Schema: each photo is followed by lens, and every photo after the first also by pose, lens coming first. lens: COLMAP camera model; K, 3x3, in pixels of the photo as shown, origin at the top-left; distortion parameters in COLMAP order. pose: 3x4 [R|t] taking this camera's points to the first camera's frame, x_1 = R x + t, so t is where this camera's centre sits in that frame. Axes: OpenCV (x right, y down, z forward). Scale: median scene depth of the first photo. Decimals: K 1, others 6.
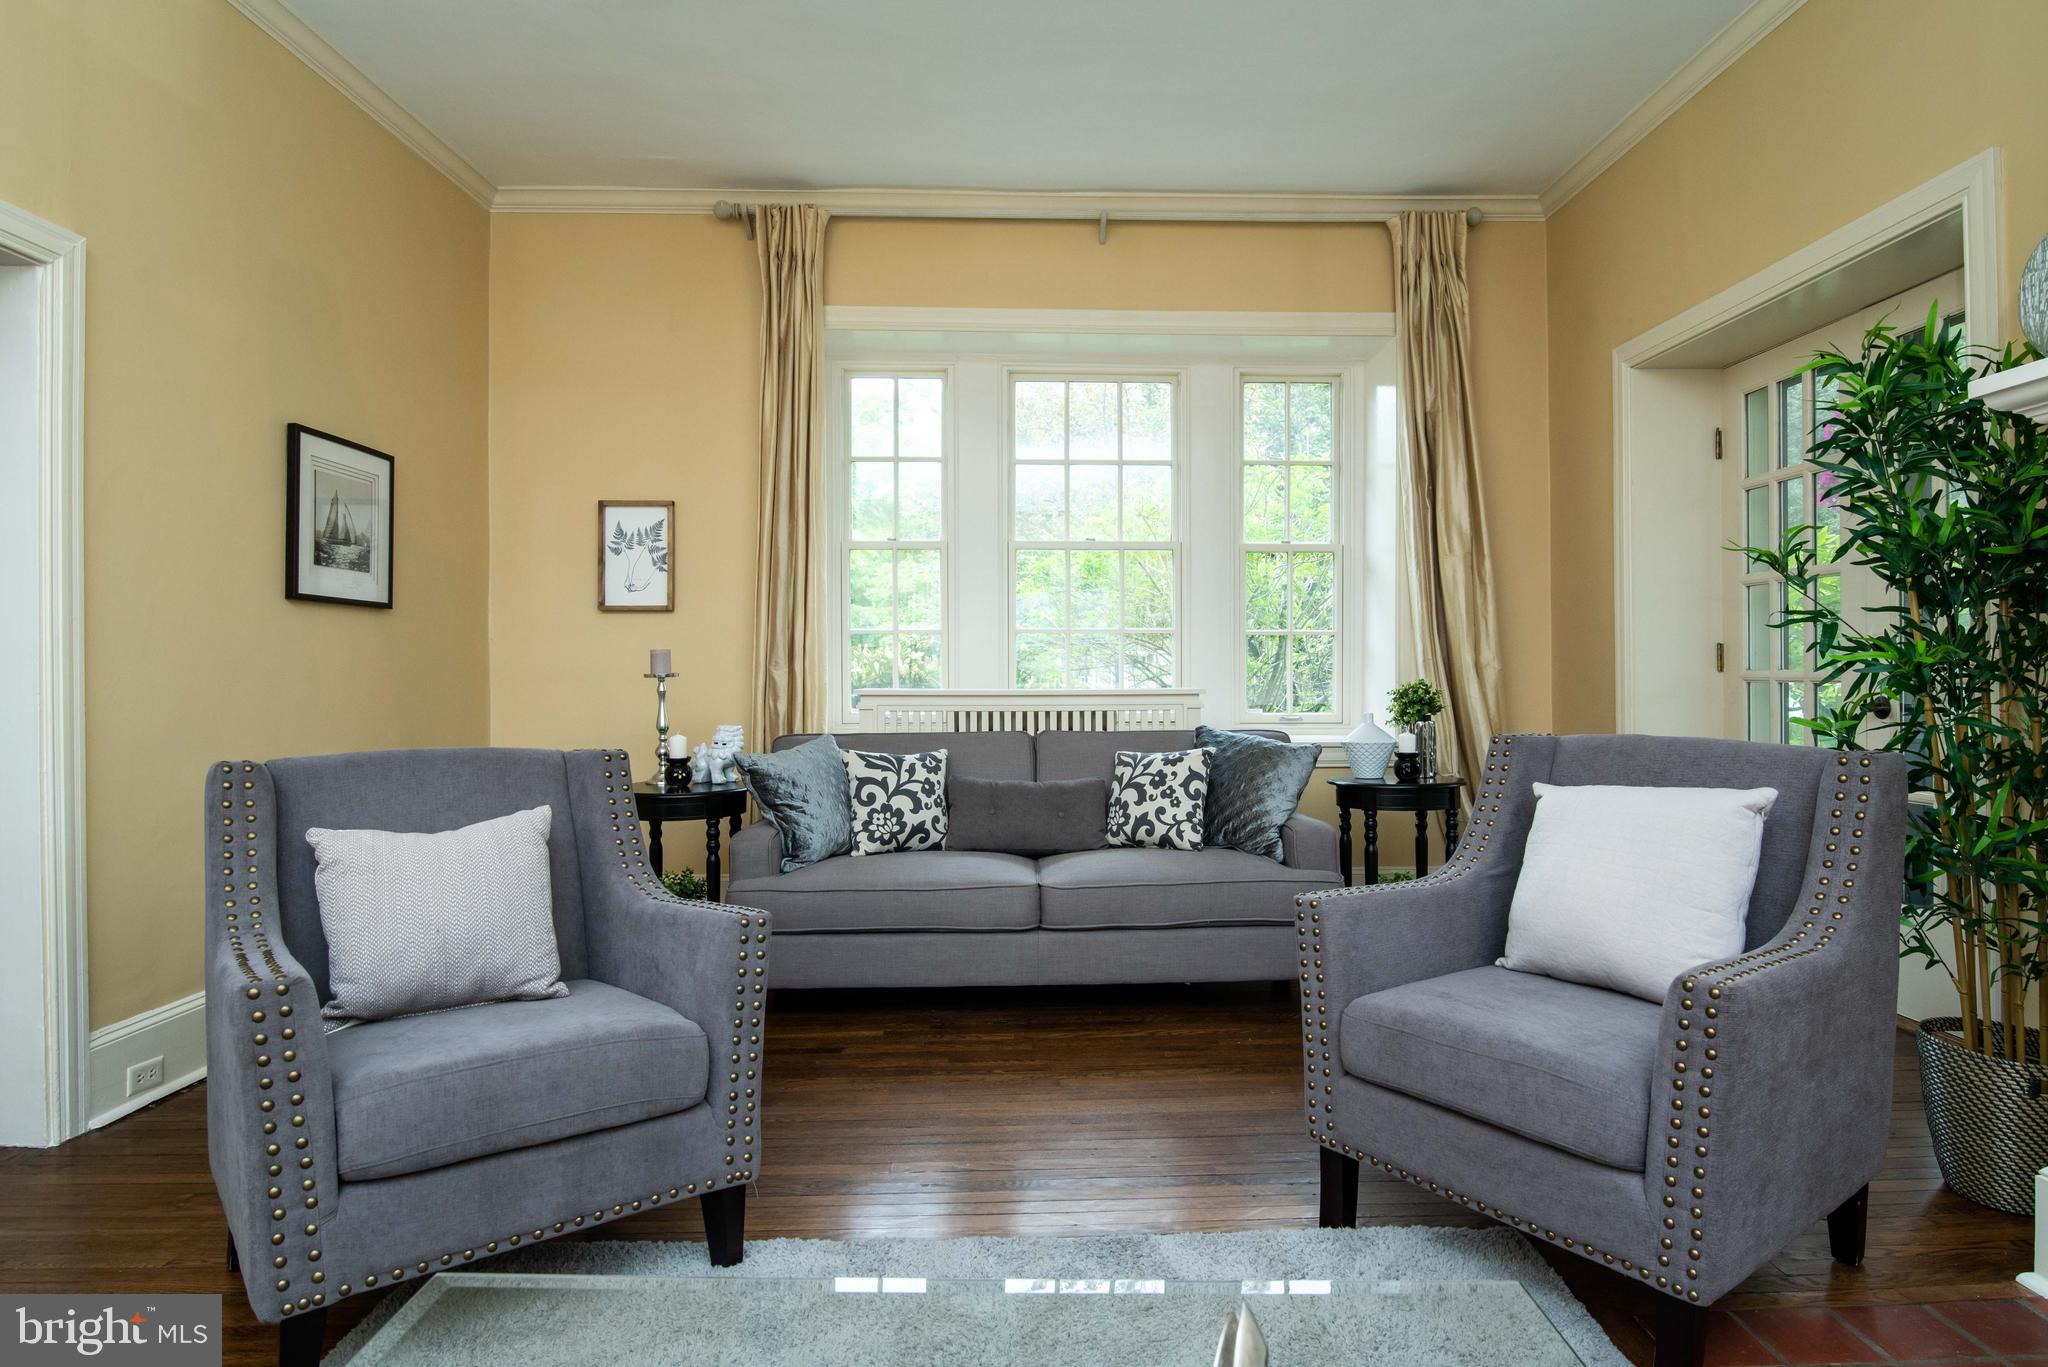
lens RADIAL K [[1120.0, 0, 1030.5], [0, 1120.0, 679.2], [0, 0, 1]] dist [0.003114, 0.000307]
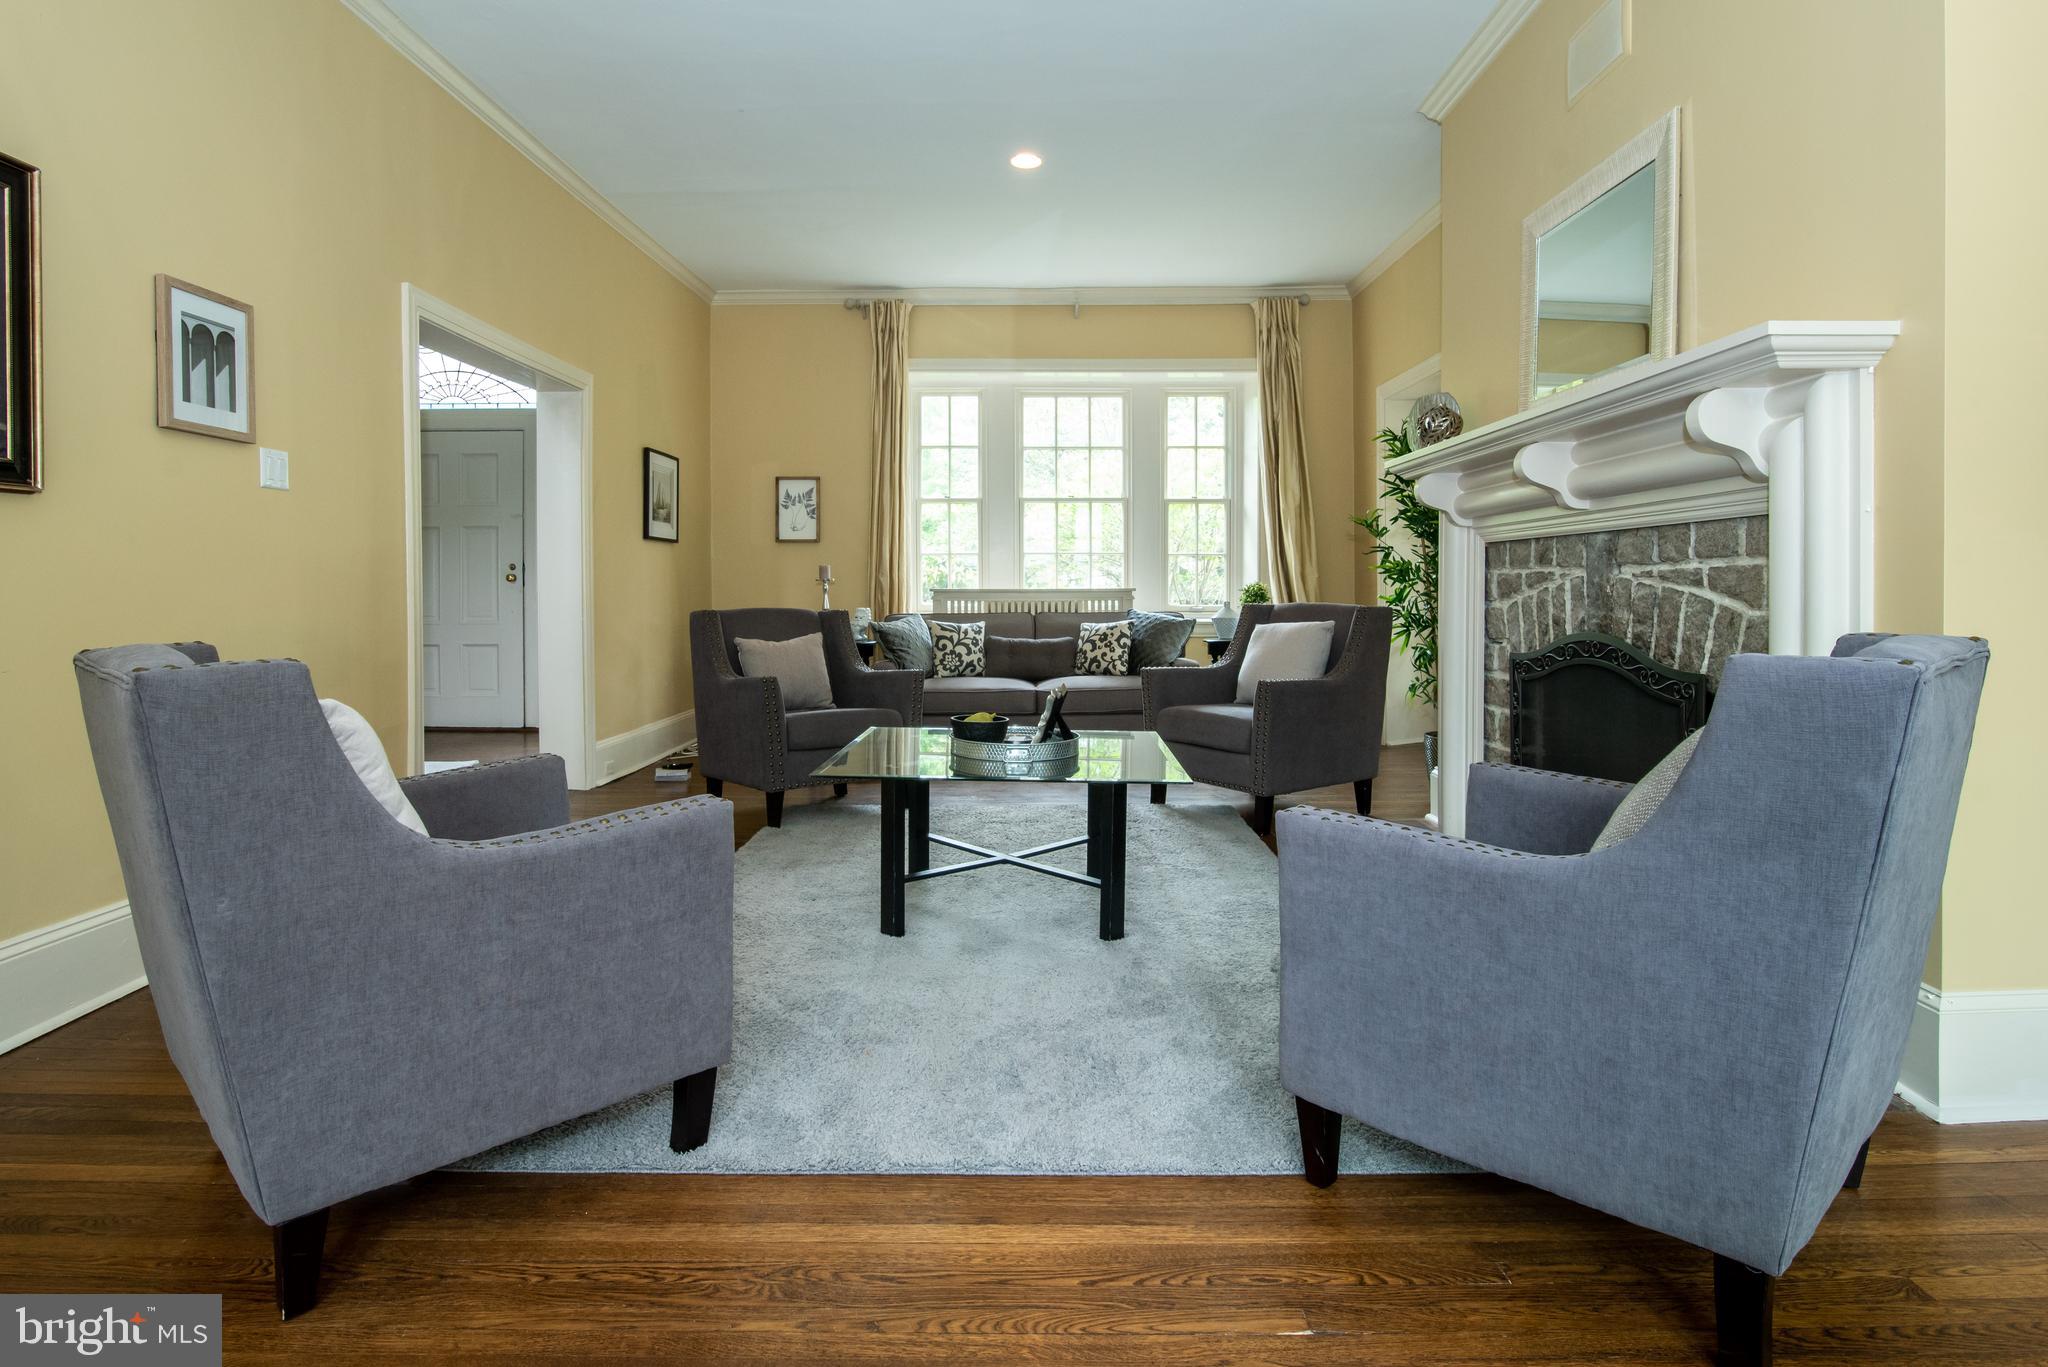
lens RADIAL K [[1009.3, 0, 1011.9], [0, 1009.3, 598.4], [0, 0, 1]] dist [-0.001314, -0.000723]
pose [[0.999662, -0.000110, -0.026009, 0.009816], [0.000239, 0.999988, 0.004952, 0.019063], [0.026008, -0.004956, 0.999649, -0.619705]]
